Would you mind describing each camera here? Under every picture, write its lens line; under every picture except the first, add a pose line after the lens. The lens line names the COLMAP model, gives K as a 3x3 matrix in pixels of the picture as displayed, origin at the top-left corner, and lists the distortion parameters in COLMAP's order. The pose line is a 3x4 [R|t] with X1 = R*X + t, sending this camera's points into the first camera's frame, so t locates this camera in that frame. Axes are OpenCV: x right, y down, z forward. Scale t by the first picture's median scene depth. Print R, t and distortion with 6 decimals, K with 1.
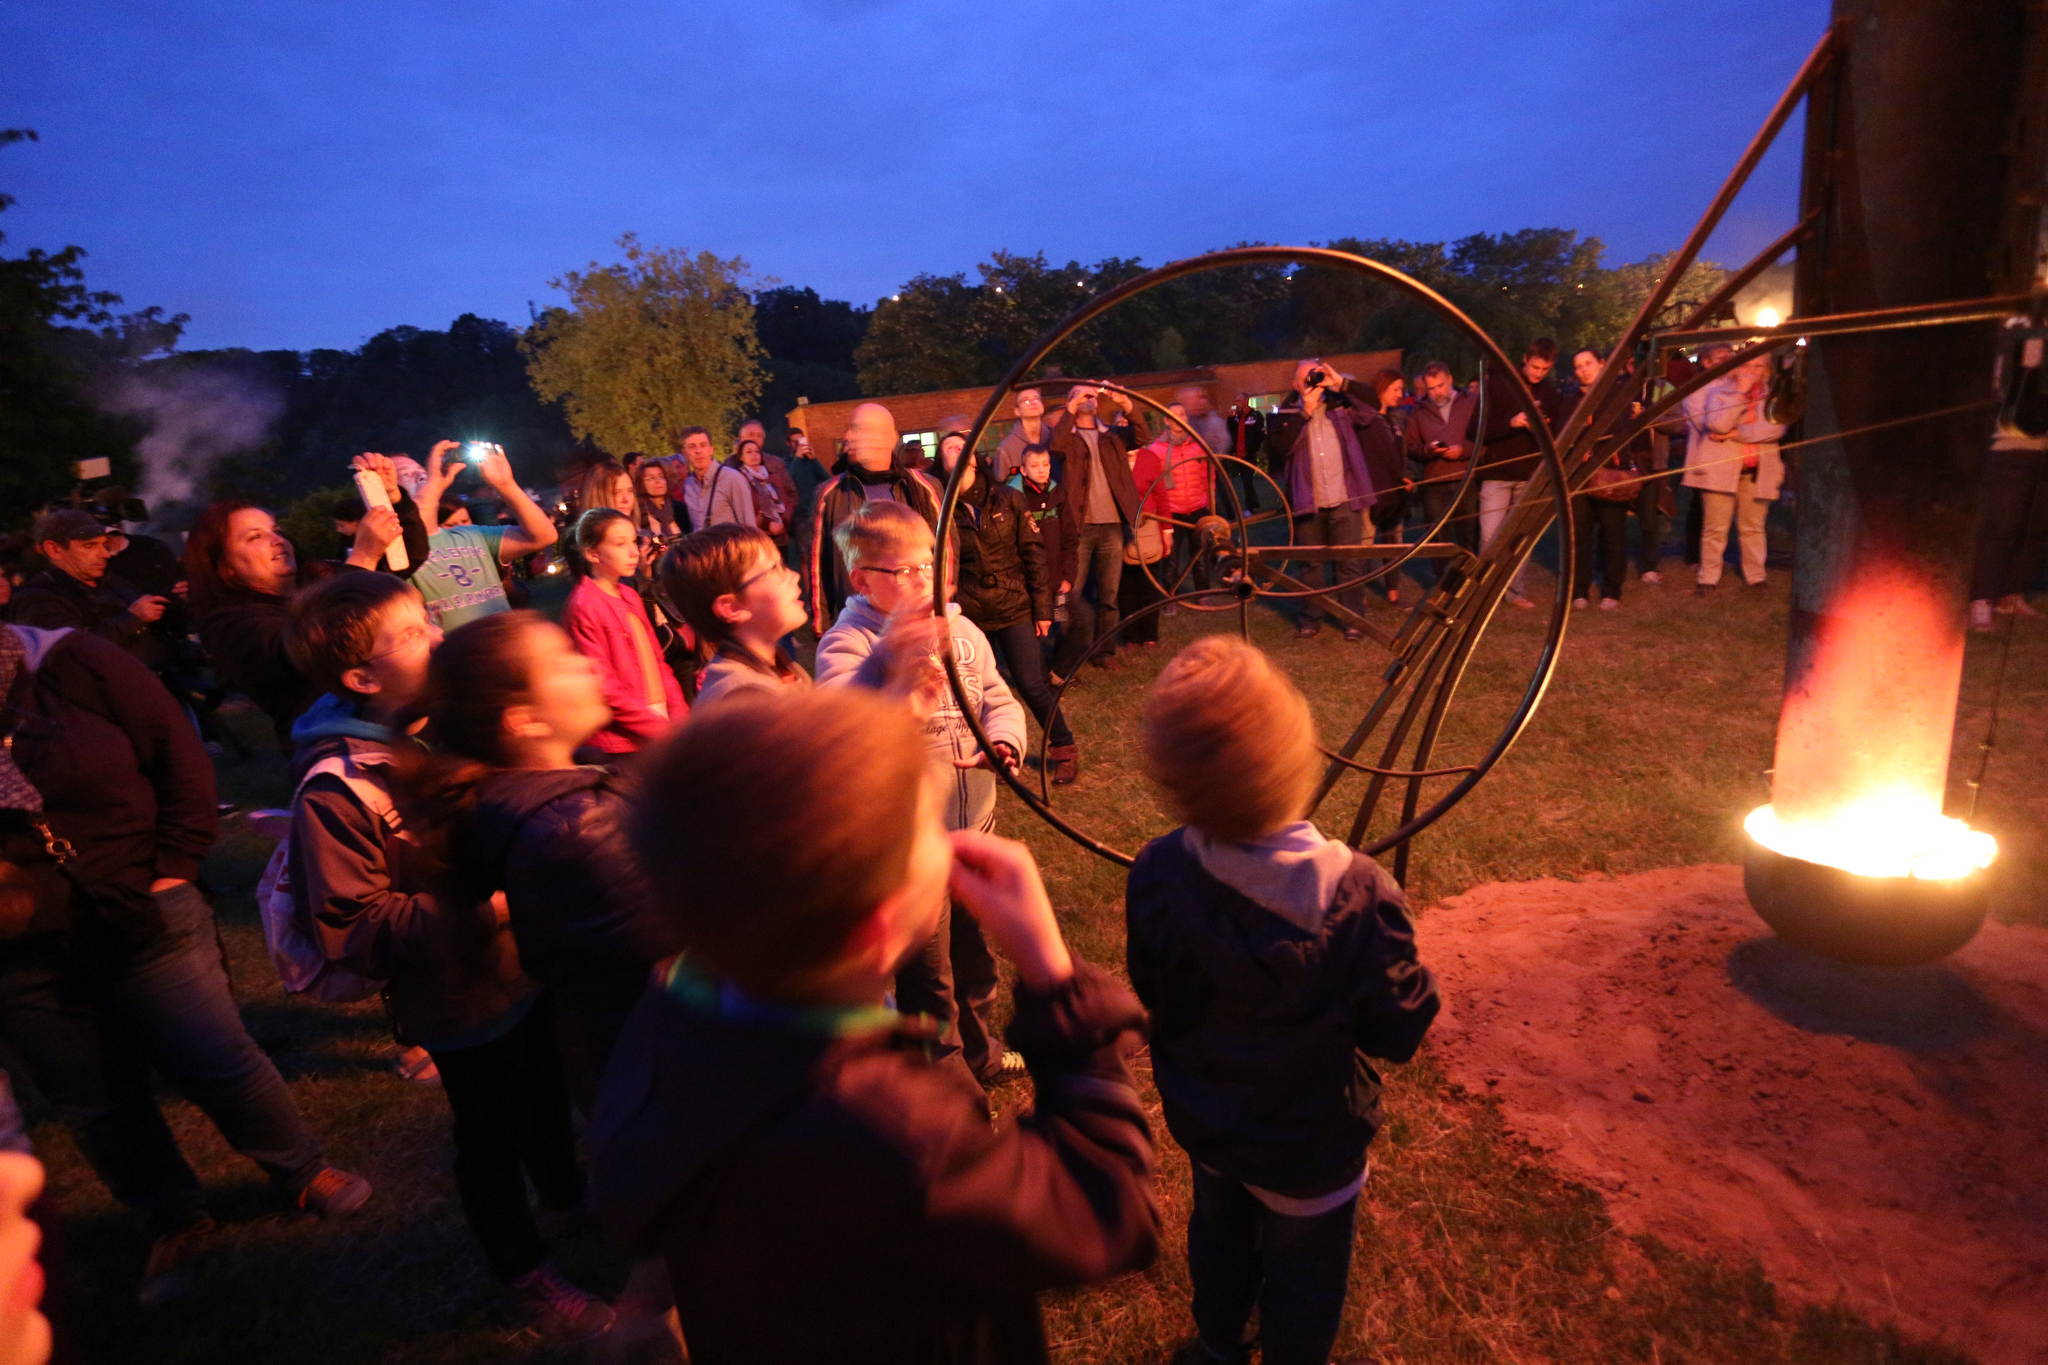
lens RADIAL K [[1006.3, 0, 1019.7], [0, 1006.3, 674.3], [0, 0, 1]] dist [-0.075504, 0.035540]
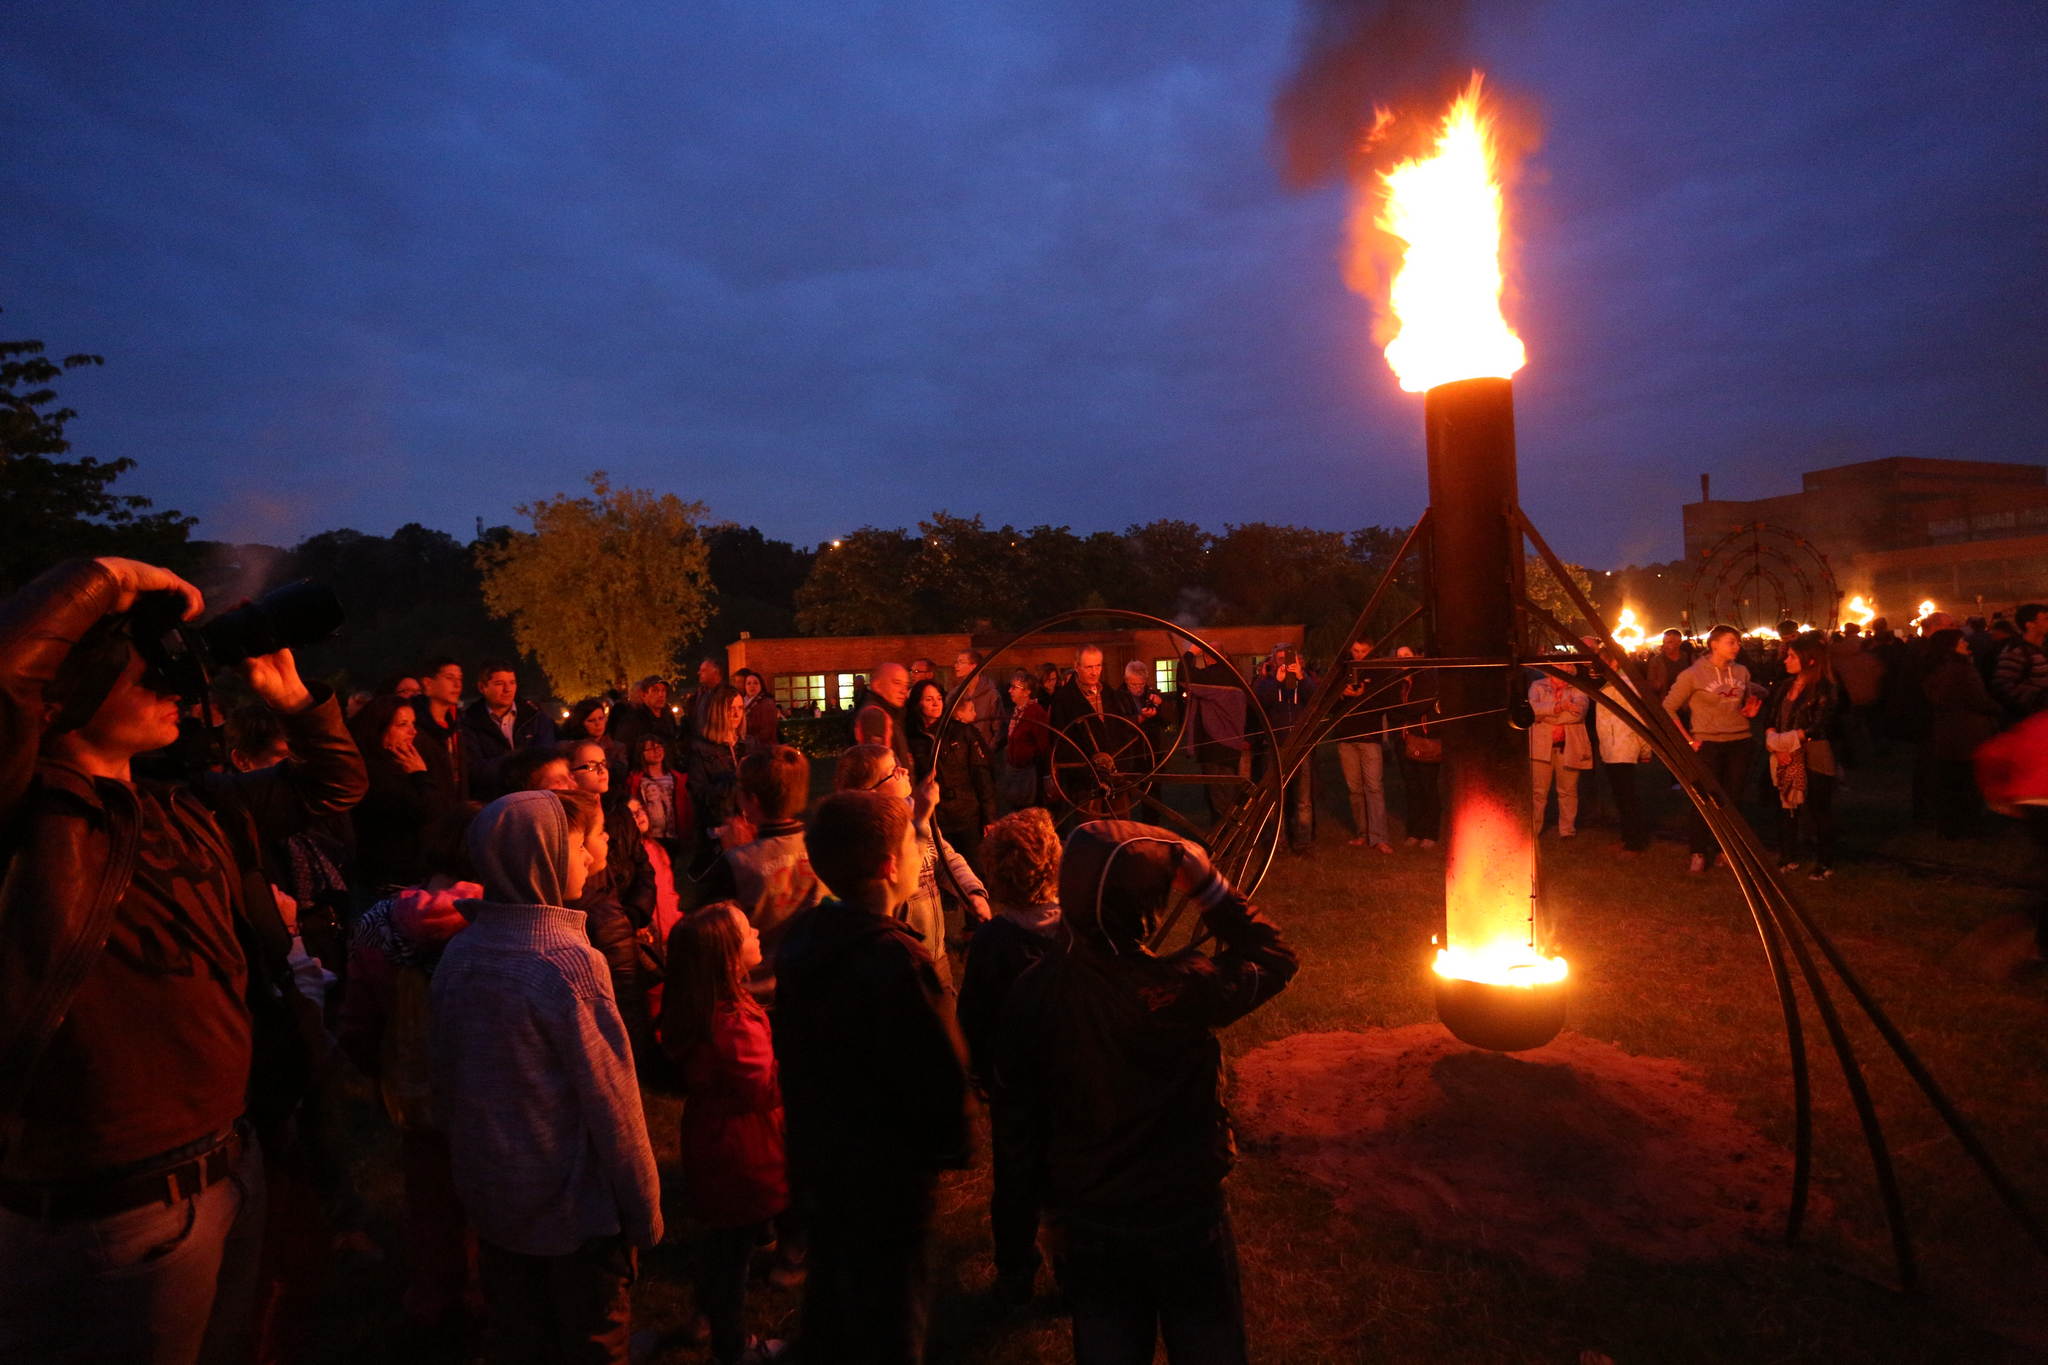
lens RADIAL K [[1006.3, 0, 1019.7], [0, 1006.3, 674.3], [0, 0, 1]] dist [-0.075504, 0.035540]
pose [[0.995181, 0.065942, 0.072577, -0.052396], [-0.046595, 0.969228, -0.241714, 0.108594], [-0.086282, 0.237167, 0.967630, -0.539923]]
